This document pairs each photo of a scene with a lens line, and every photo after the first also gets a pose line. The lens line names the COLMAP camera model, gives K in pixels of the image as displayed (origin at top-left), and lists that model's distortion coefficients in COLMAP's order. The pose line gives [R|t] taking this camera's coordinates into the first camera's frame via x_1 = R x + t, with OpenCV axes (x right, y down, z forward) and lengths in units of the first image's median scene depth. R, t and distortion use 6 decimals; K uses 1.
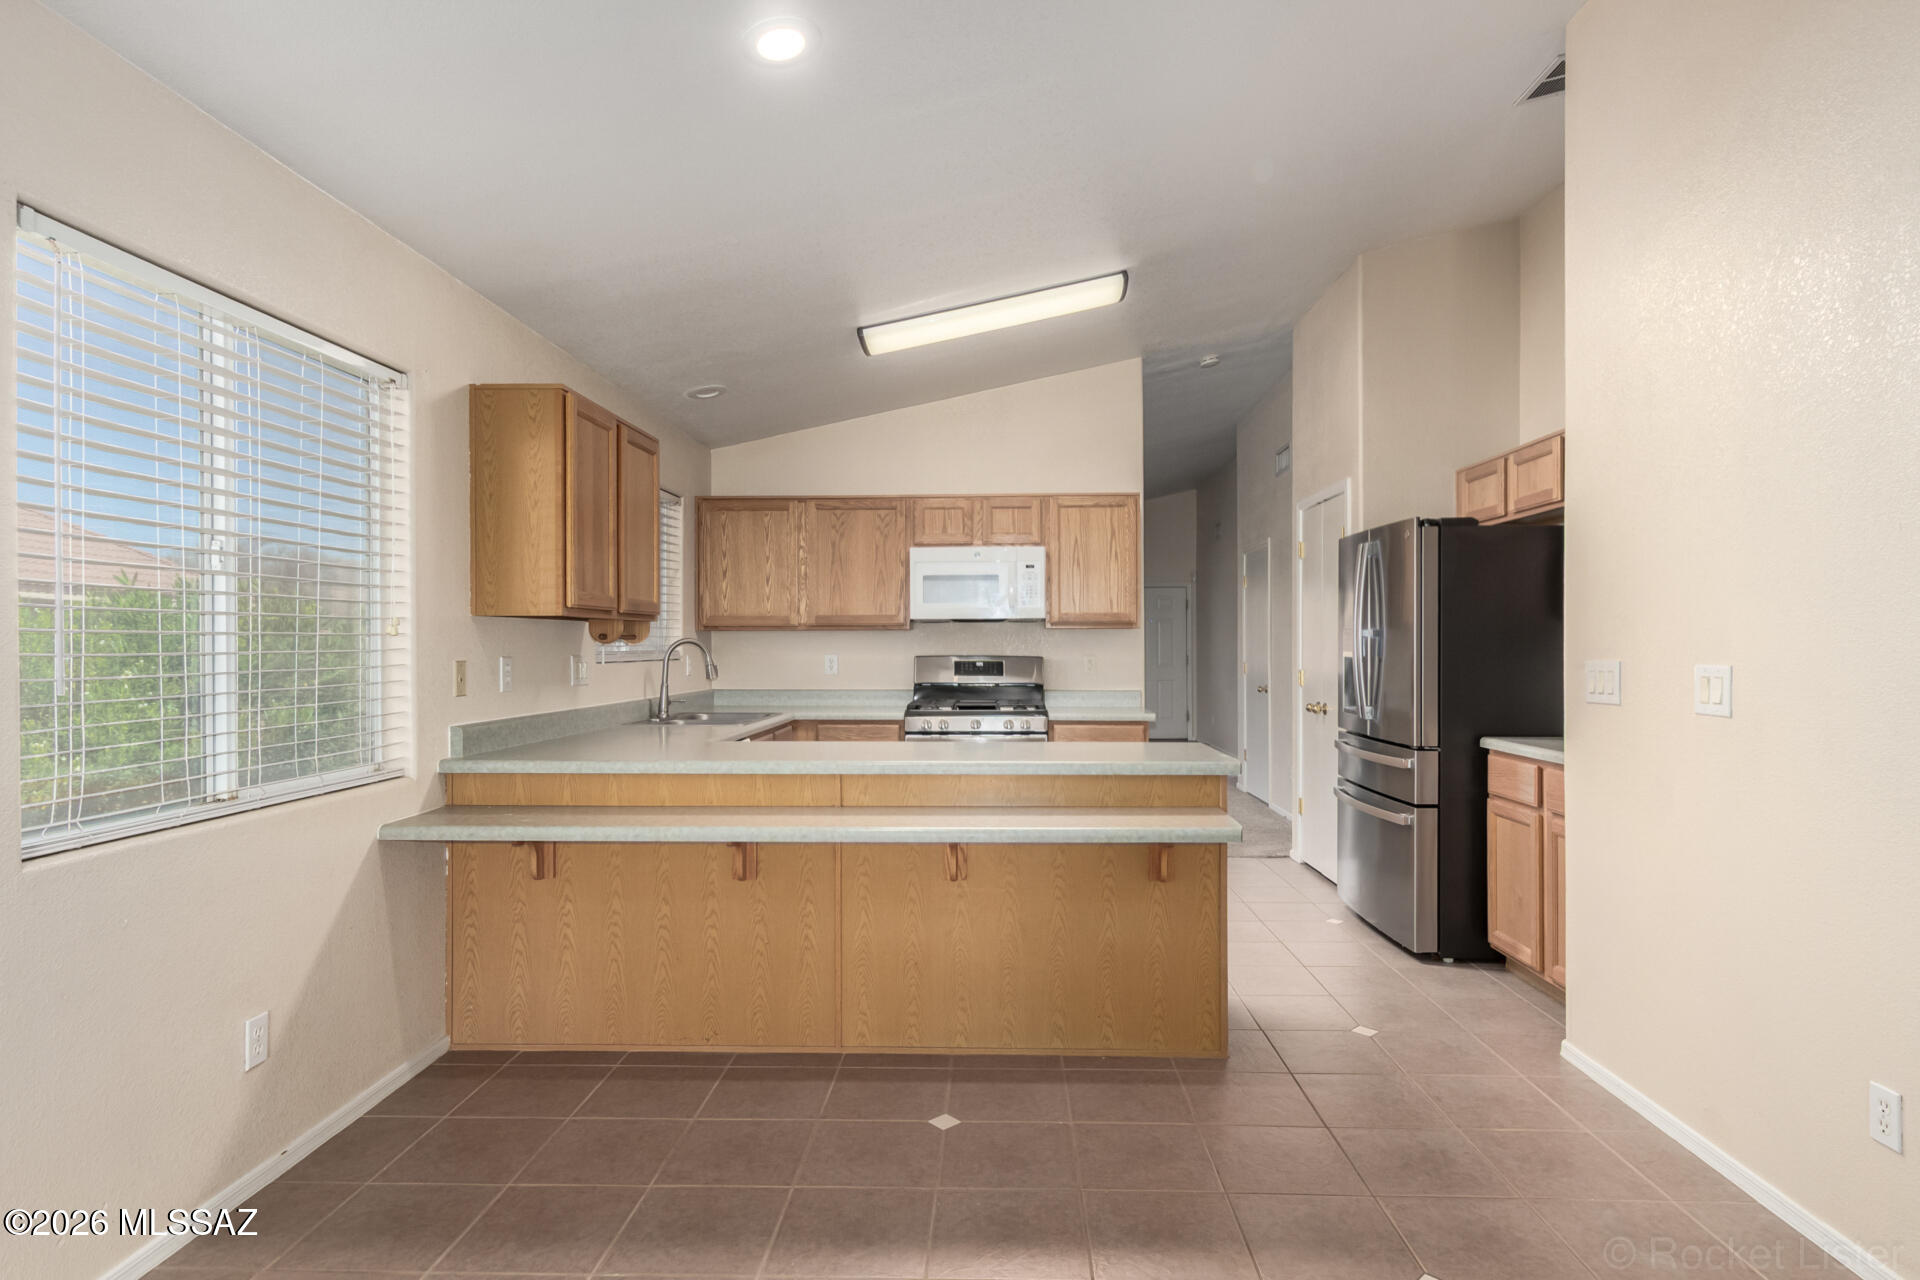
lens RADIAL K [[1031.1, 0, 957.9], [0, 1031.1, 641.9], [0, 0, 1]] dist [0.002109, 0.000057]
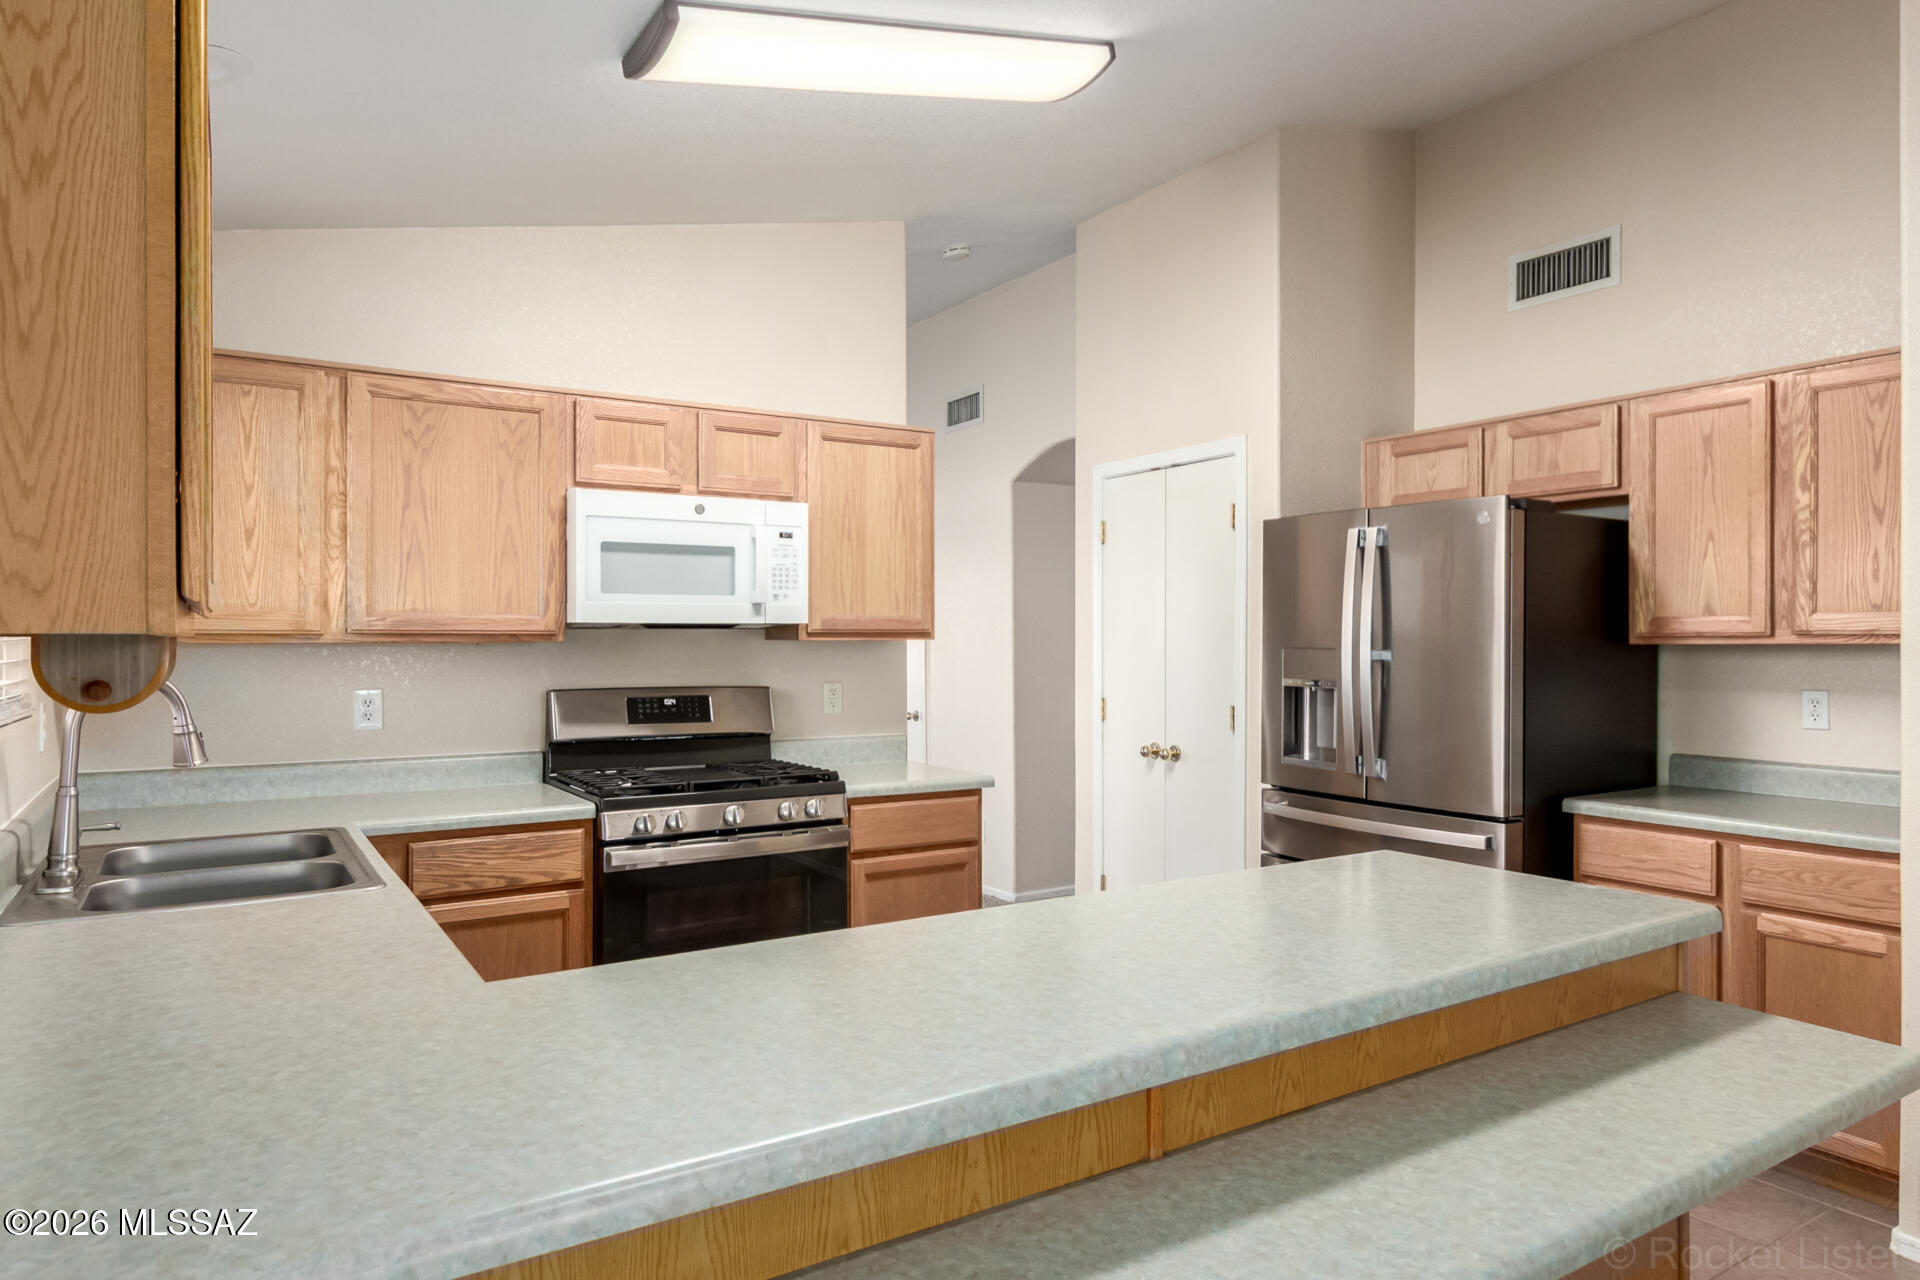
lens RADIAL K [[1149.0, 0, 960.1], [0, 1149.0, 638.9], [0, 0, 1]] dist [0.005205, 0.002010]
pose [[0.816636, 0.000073, 0.577154, -0.225082], [-0.003142, 0.999986, 0.004319, -0.017007], [-0.577145, -0.005341, 0.816624, 0.401327]]
